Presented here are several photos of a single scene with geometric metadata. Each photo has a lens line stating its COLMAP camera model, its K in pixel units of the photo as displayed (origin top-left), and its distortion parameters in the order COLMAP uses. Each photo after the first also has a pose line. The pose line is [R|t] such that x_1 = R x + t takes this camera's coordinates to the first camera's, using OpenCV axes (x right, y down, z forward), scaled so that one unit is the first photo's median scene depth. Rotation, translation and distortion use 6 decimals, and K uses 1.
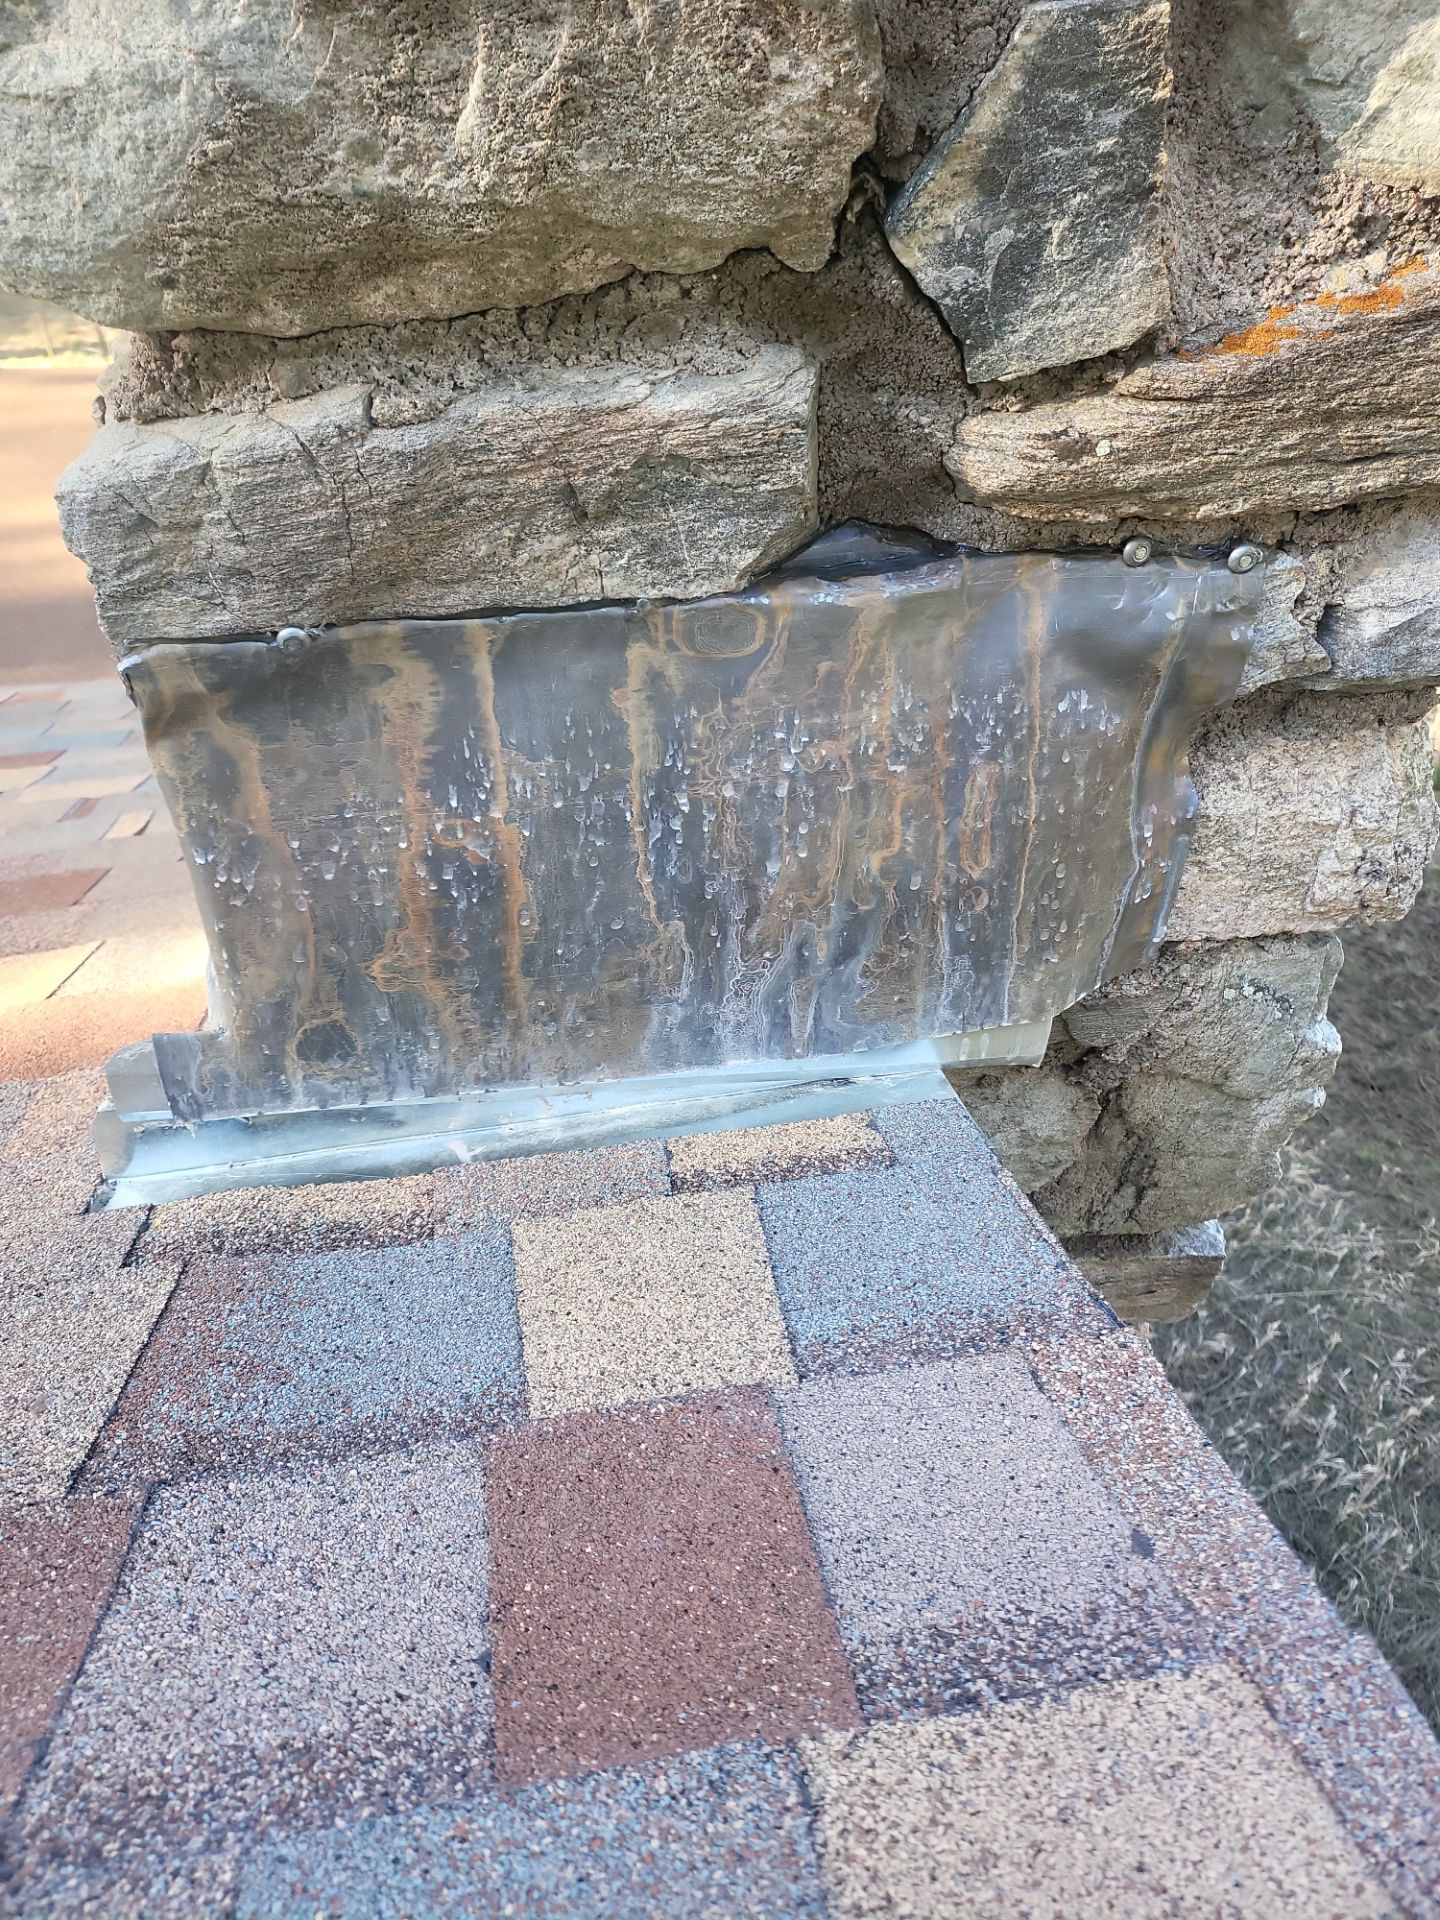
lens RADIAL K [[1374.0, 0, 708.8], [0, 1374.0, 984.7], [0, 0, 1]] dist [0.051228, -0.058009]
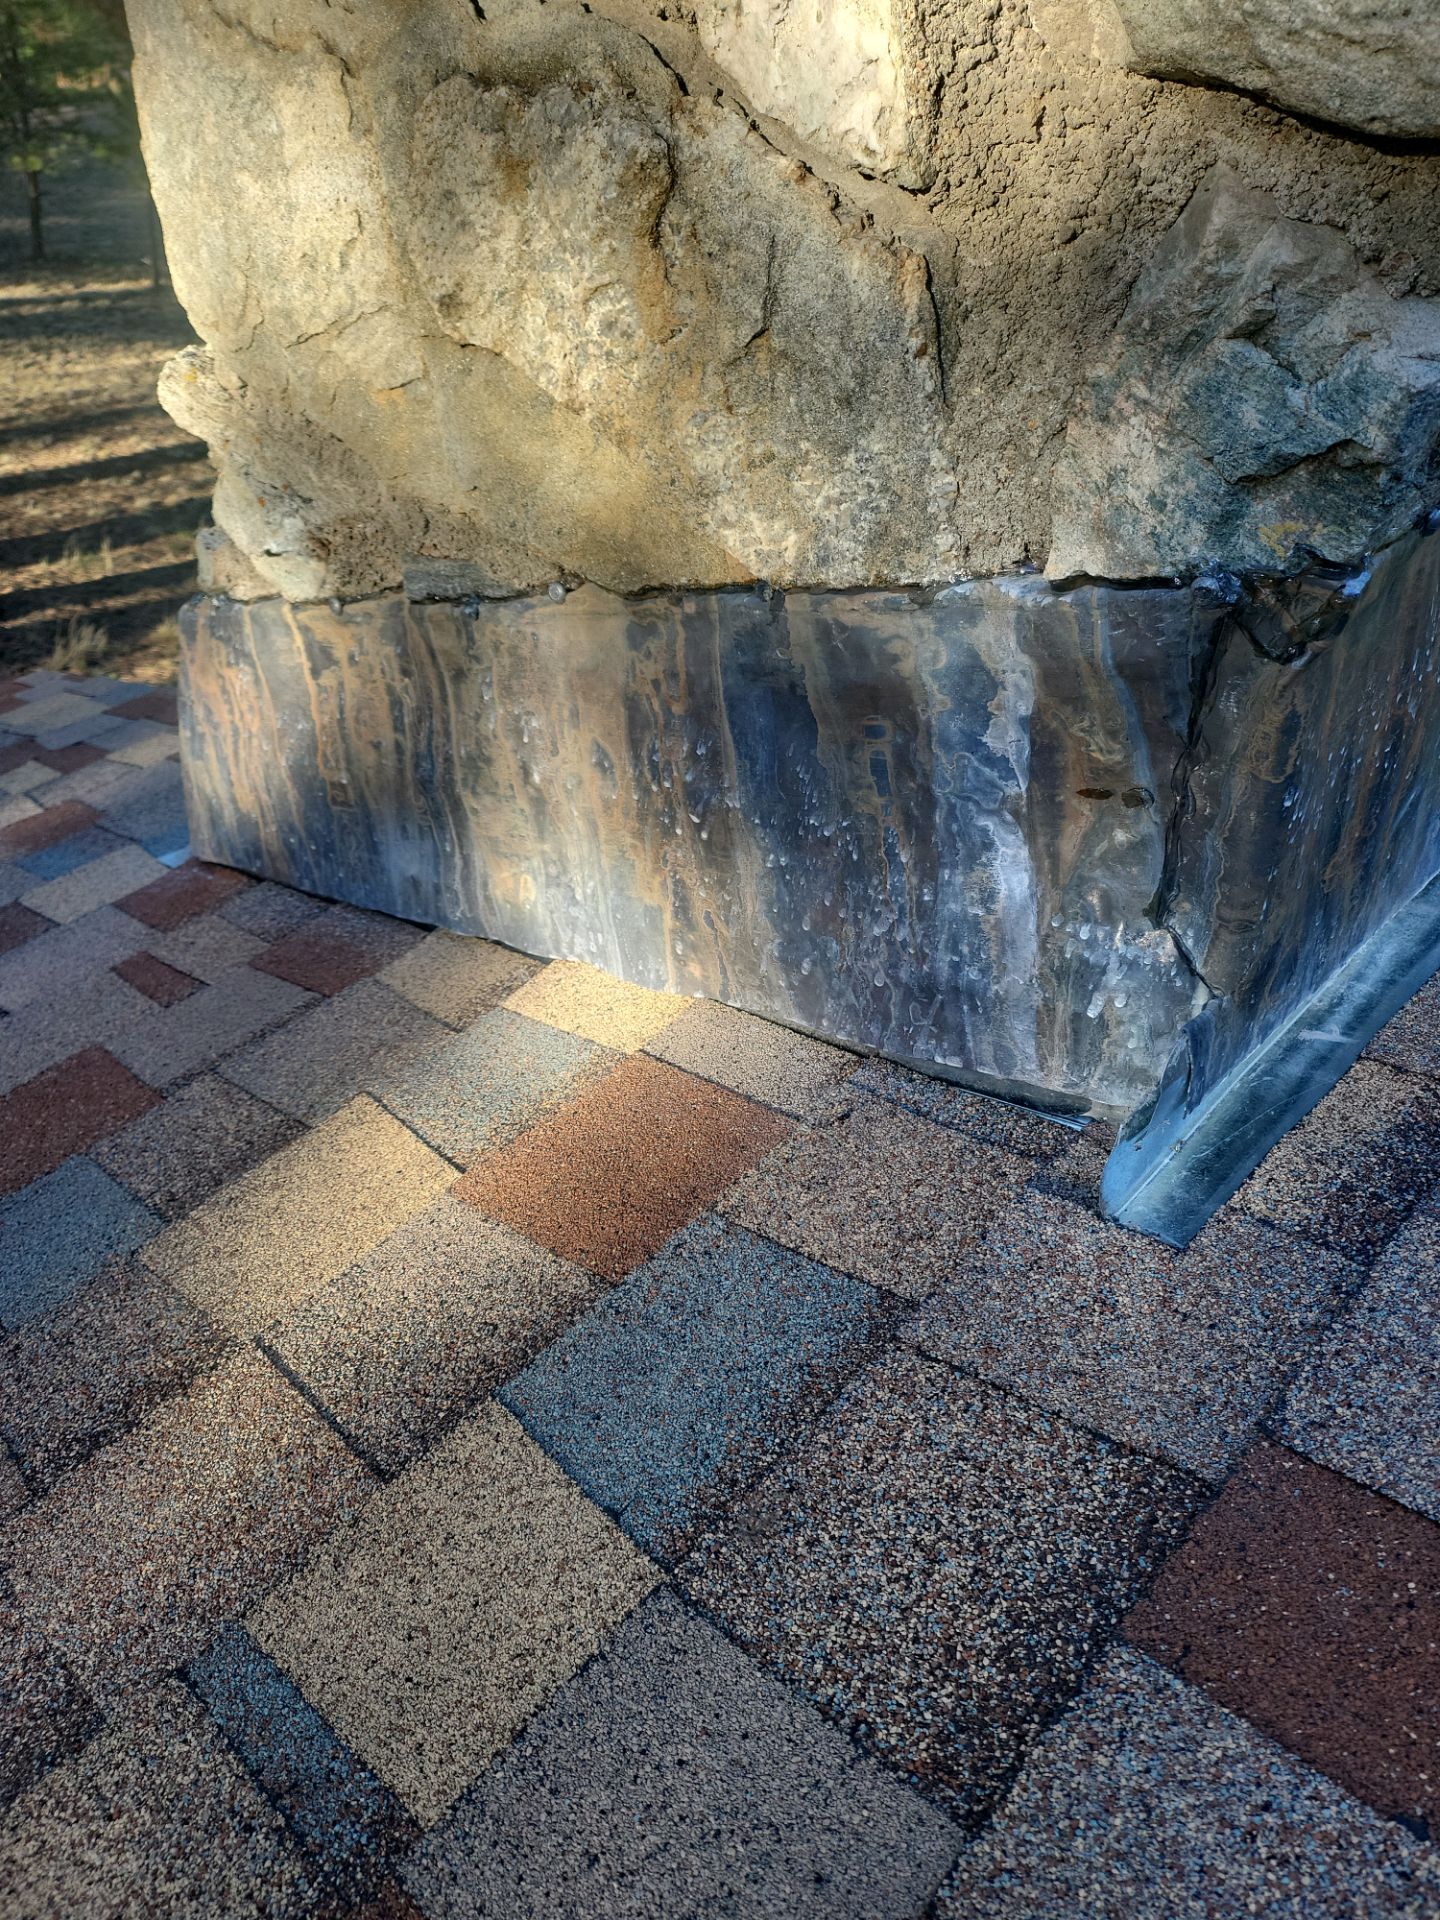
lens RADIAL K [[1370.7, 0, 698.3], [0, 1370.7, 960.8], [0, 0, 1]] dist [0.055346, -0.062989]
pose [[0.803092, -0.367161, 0.469293, -1.205020], [0.349528, 0.928140, 0.128008, -0.259068], [-0.482569, 0.061229, 0.873715, 0.436720]]
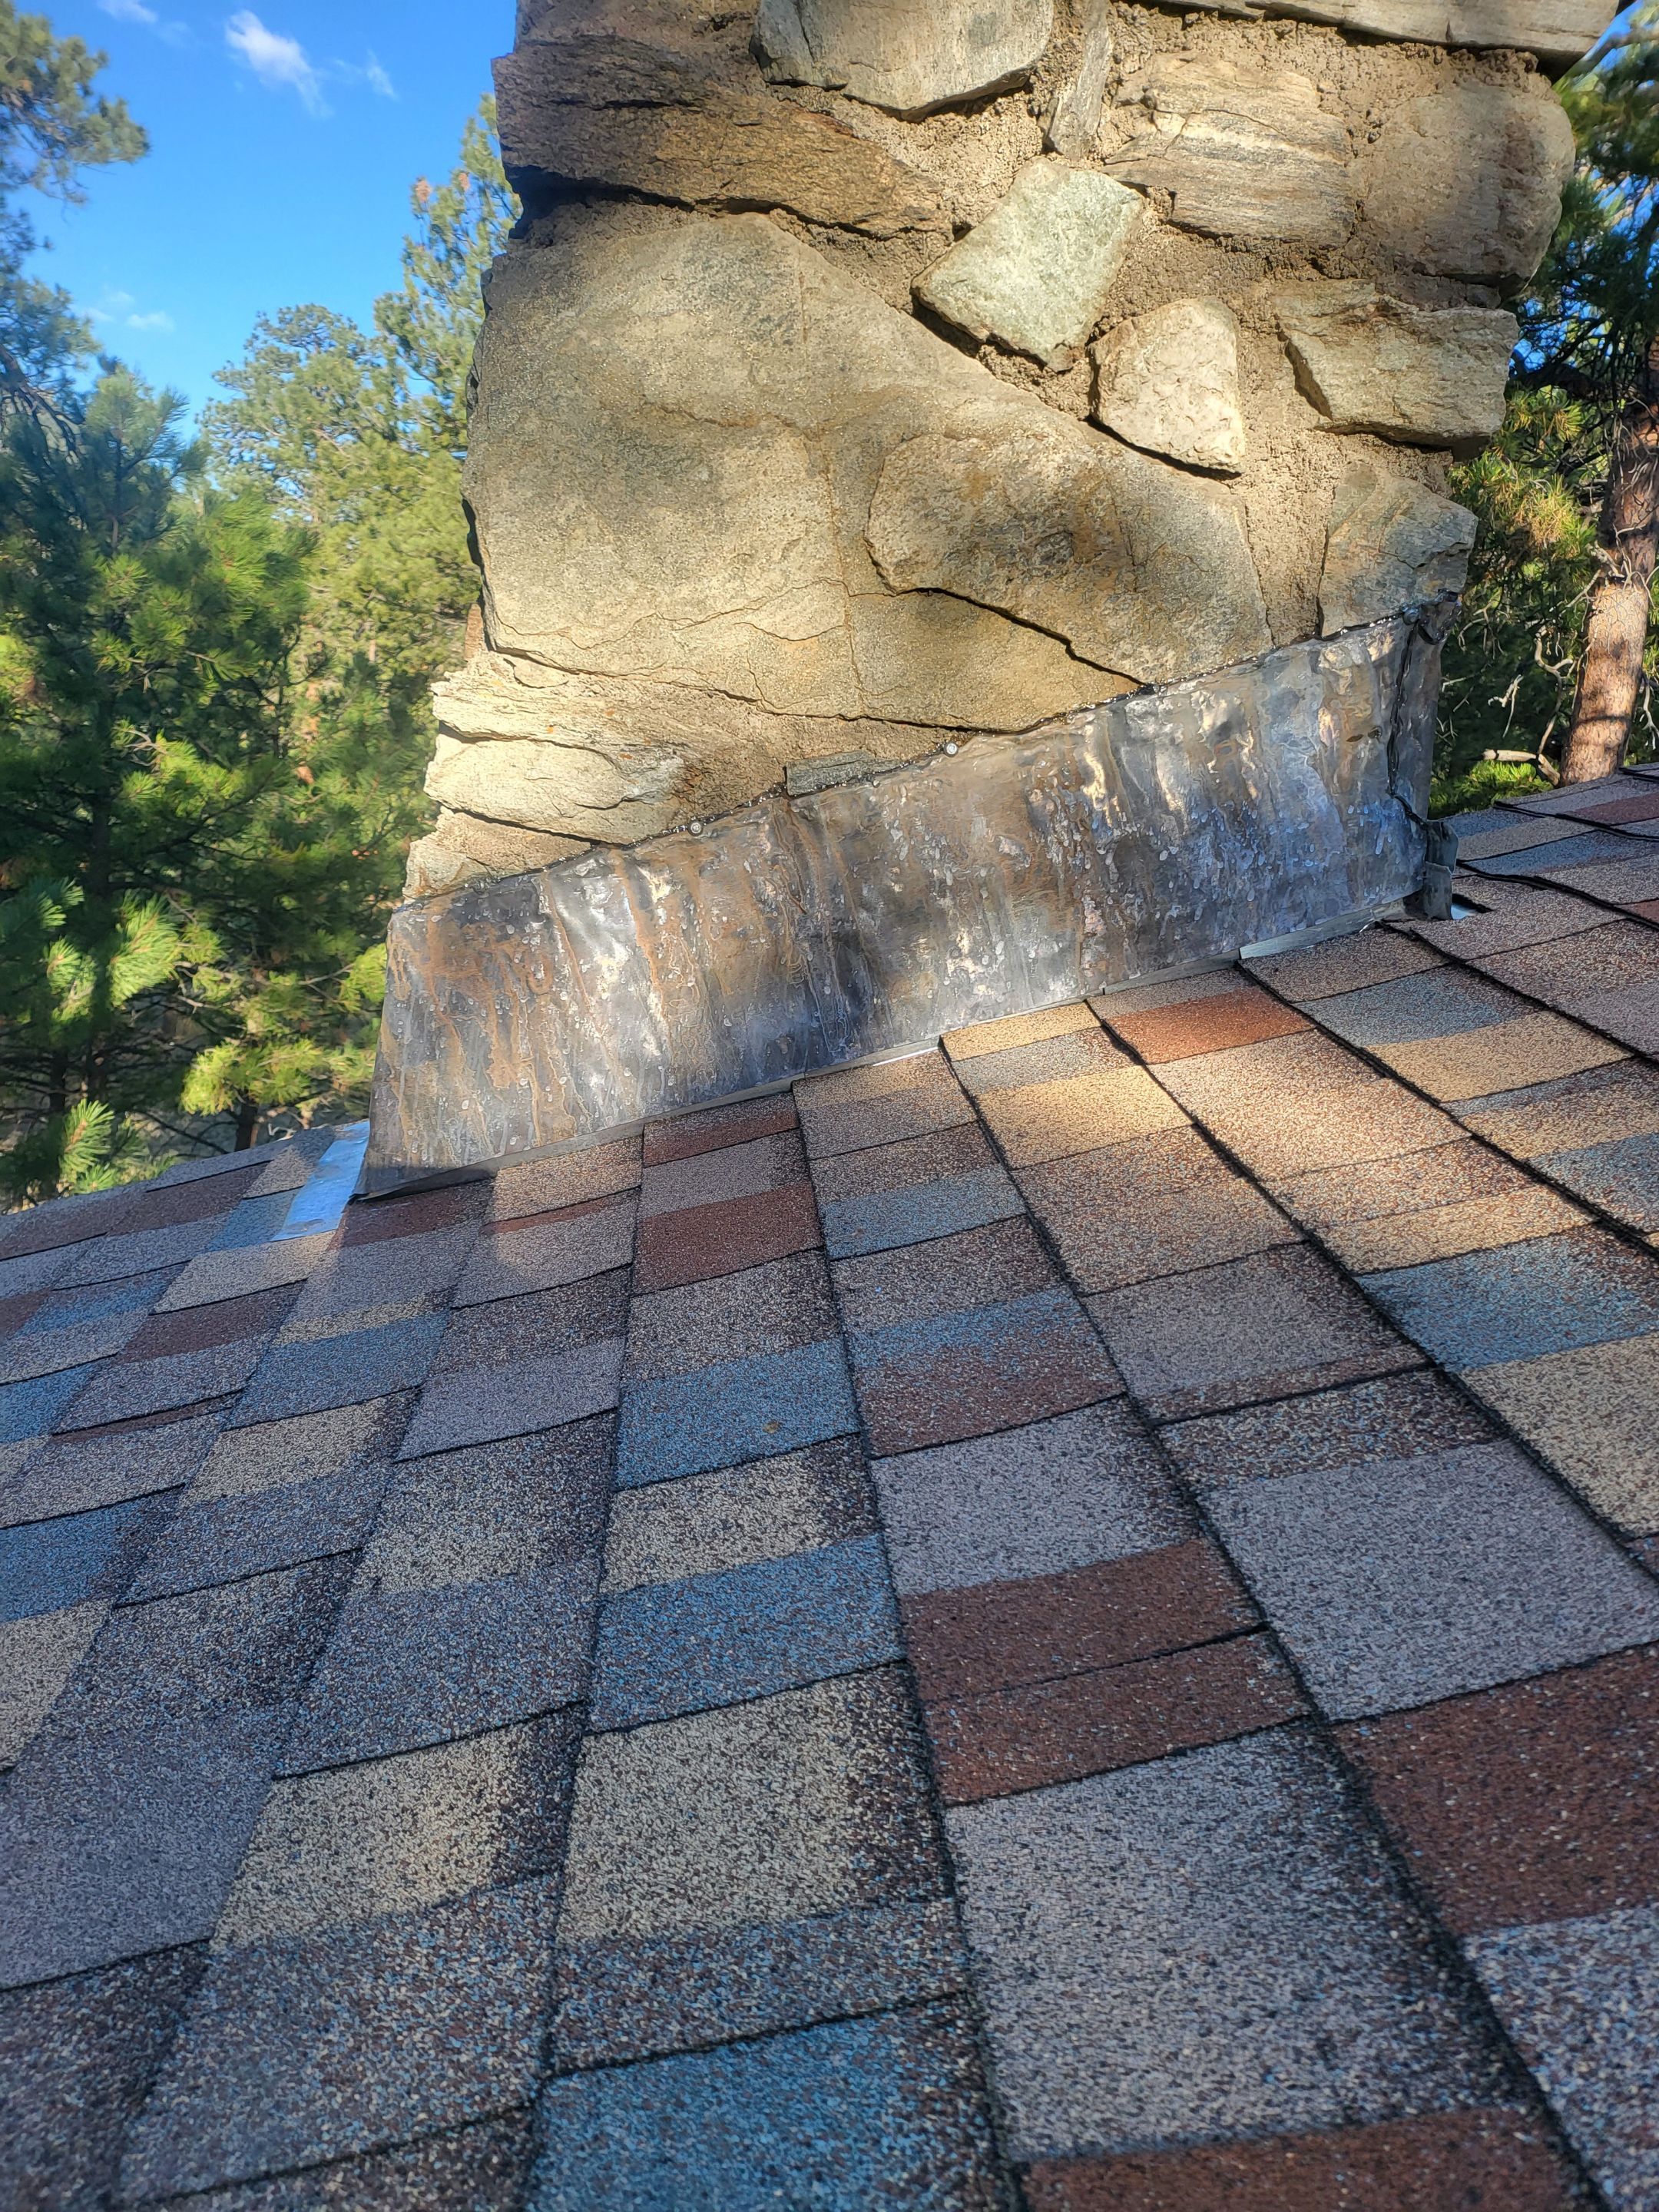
lens RADIAL K [[1562.8, 0, 796.9], [0, 1562.8, 1149.4], [0, 0, 1]] dist [0.063225, -0.072570]
pose [[0.094322, -0.265479, 0.959492, -3.060003], [0.558270, 0.812094, 0.169815, -0.523726], [-0.824280, 0.519638, 0.224808, 1.695155]]
